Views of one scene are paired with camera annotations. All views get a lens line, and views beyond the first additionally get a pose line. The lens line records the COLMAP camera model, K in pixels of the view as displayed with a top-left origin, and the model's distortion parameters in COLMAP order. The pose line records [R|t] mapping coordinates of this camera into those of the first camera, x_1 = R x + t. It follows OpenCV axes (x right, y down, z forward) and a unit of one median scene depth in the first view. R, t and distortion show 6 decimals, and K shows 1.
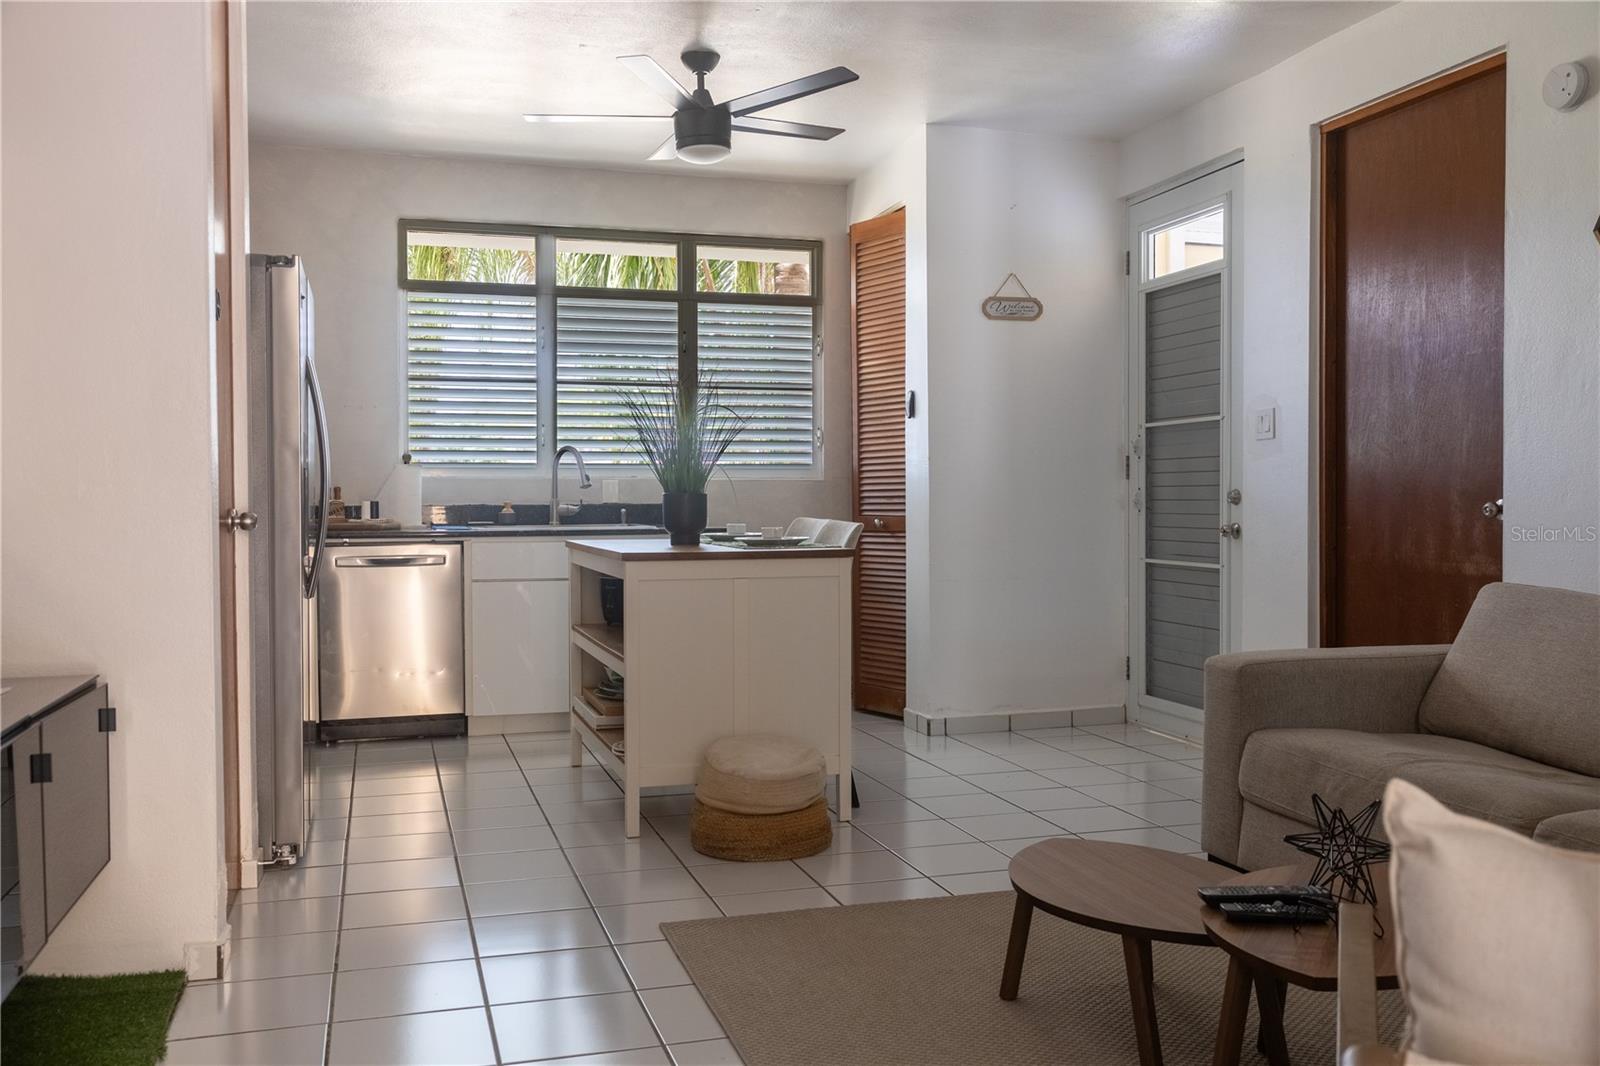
lens RADIAL K [[1333.4, 0, 800.0], [0, 1333.4, 533.0], [0, 0, 1]] dist [-0.008298, -0.003579]
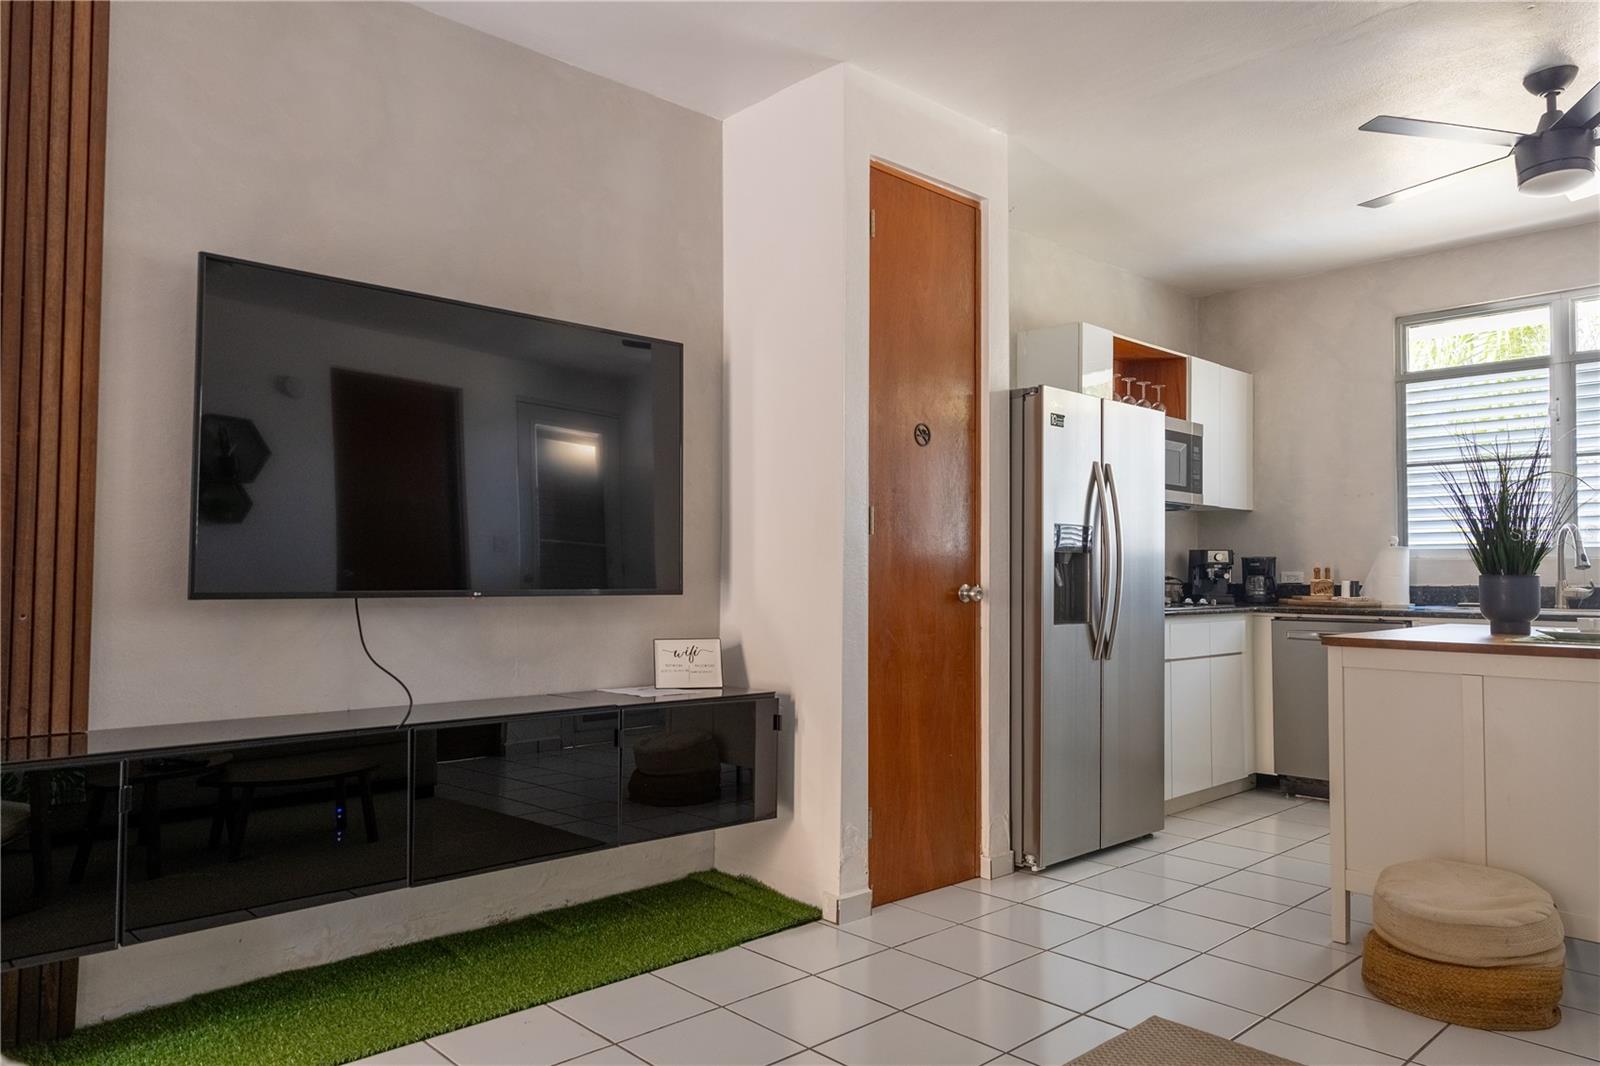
lens RADIAL K [[1065.9, 0, 825.1], [0, 1065.9, 534.5], [0, 0, 1]] dist [0.001228, -0.003457]
pose [[0.453441, -0.027414, -0.890864, 0.252077], [-0.030865, 0.998444, -0.046435, -0.007671], [0.890752, 0.048552, 0.451890, 0.213459]]
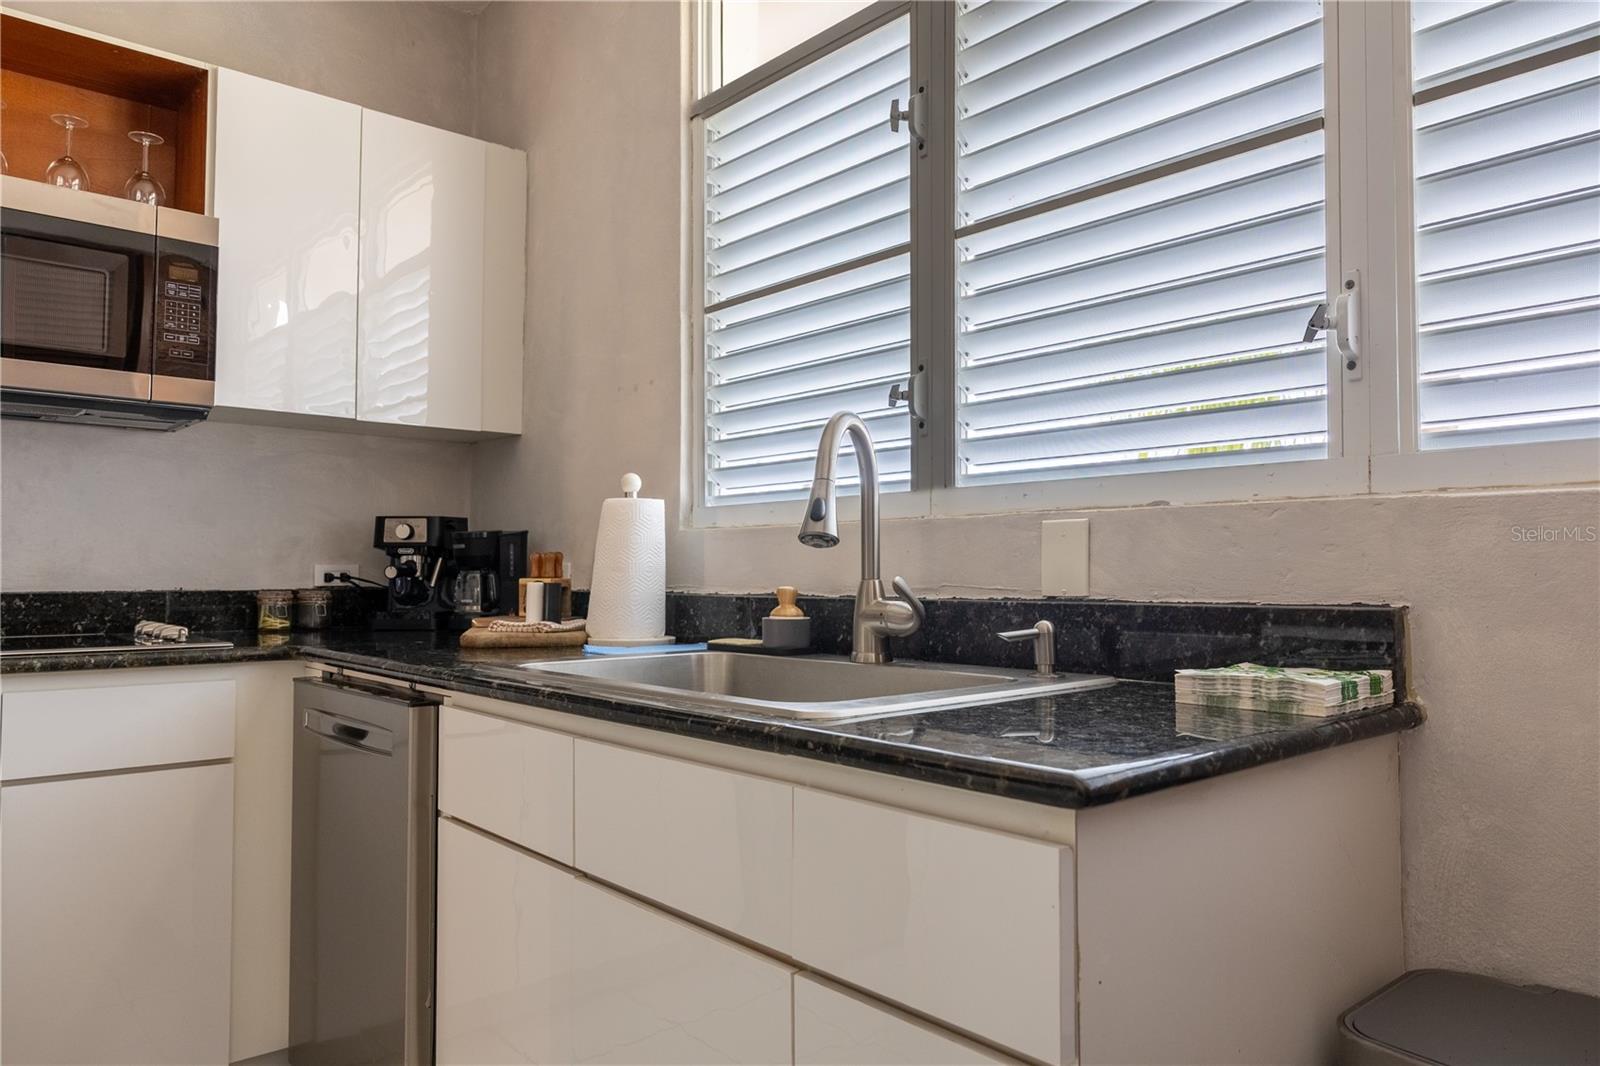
lens RADIAL K [[1096.6, 0, 807.2], [0, 1096.6, 543.9], [0, 0, 1]] dist [0.001757, -0.004369]
pose [[0.418813, -0.018258, -0.907889, 0.054480], [-0.026760, 0.999115, -0.032437, -0.026500], [0.907678, 0.037880, 0.417954, 0.899118]]
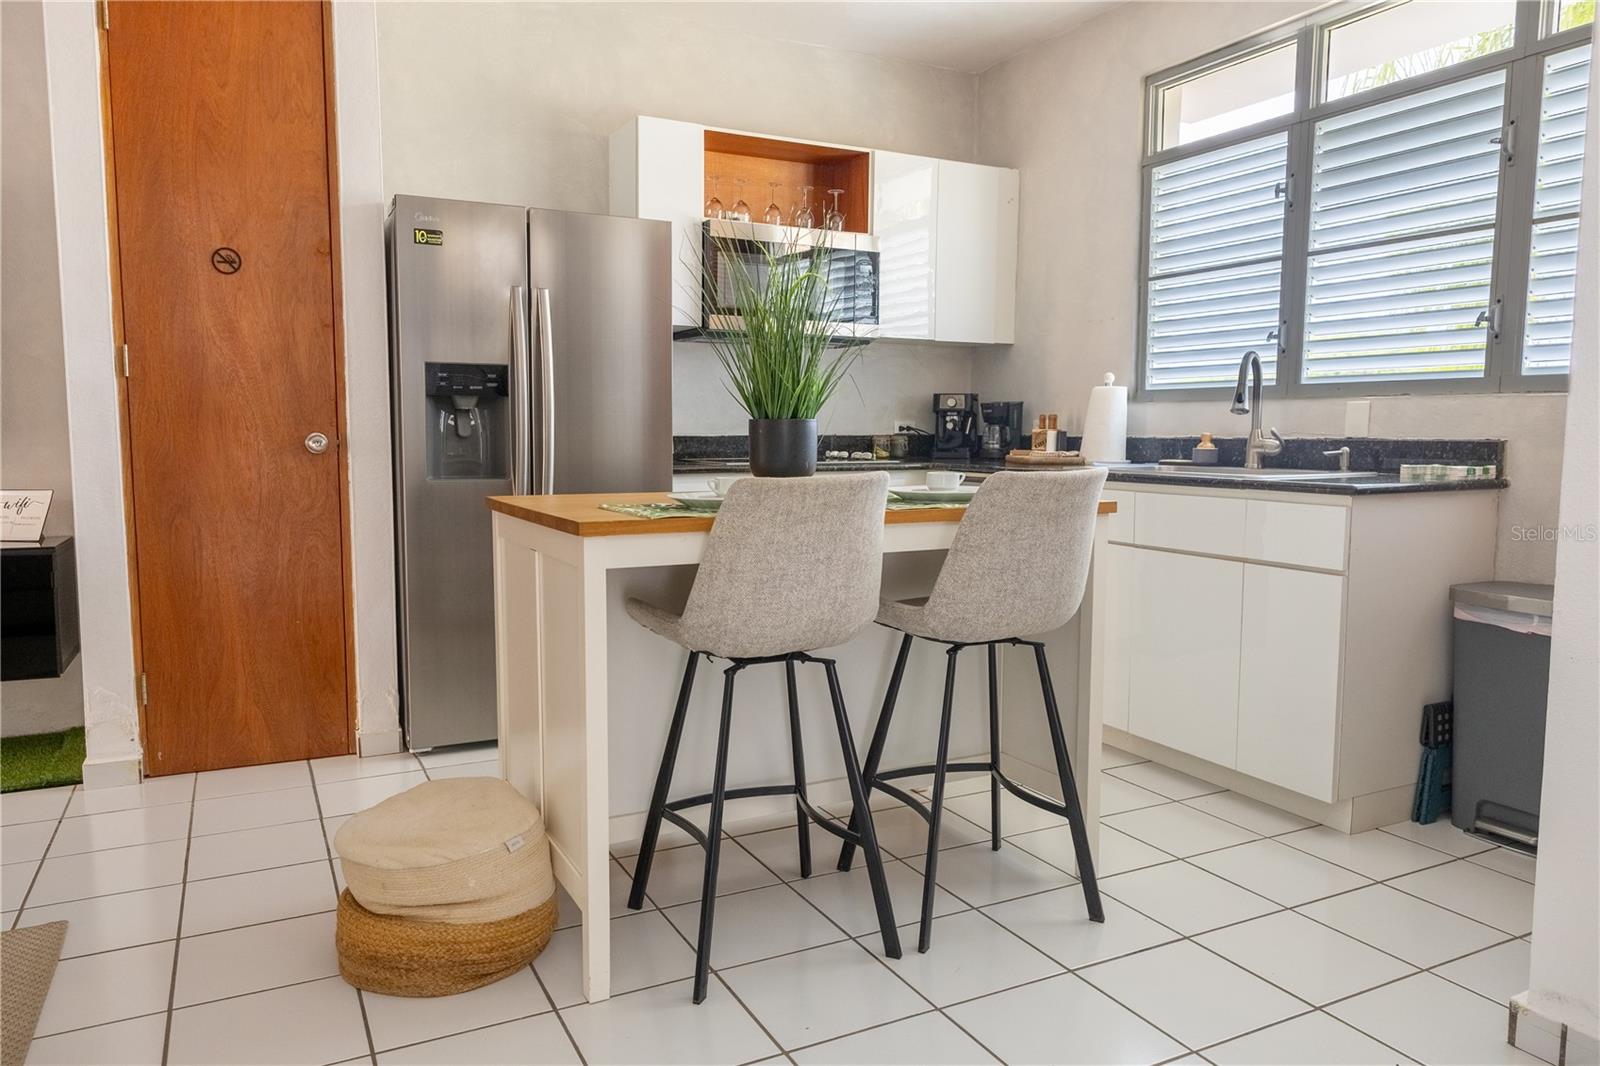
lens RADIAL K [[1096.6, 0, 807.2], [0, 1096.6, 543.9], [0, 0, 1]] dist [0.001757, -0.004369]
pose [[0.189195, 0.109132, -0.975856, 0.336459], [-0.031489, 0.993968, 0.105053, -0.020105], [0.981434, 0.010853, 0.191490, 0.687016]]
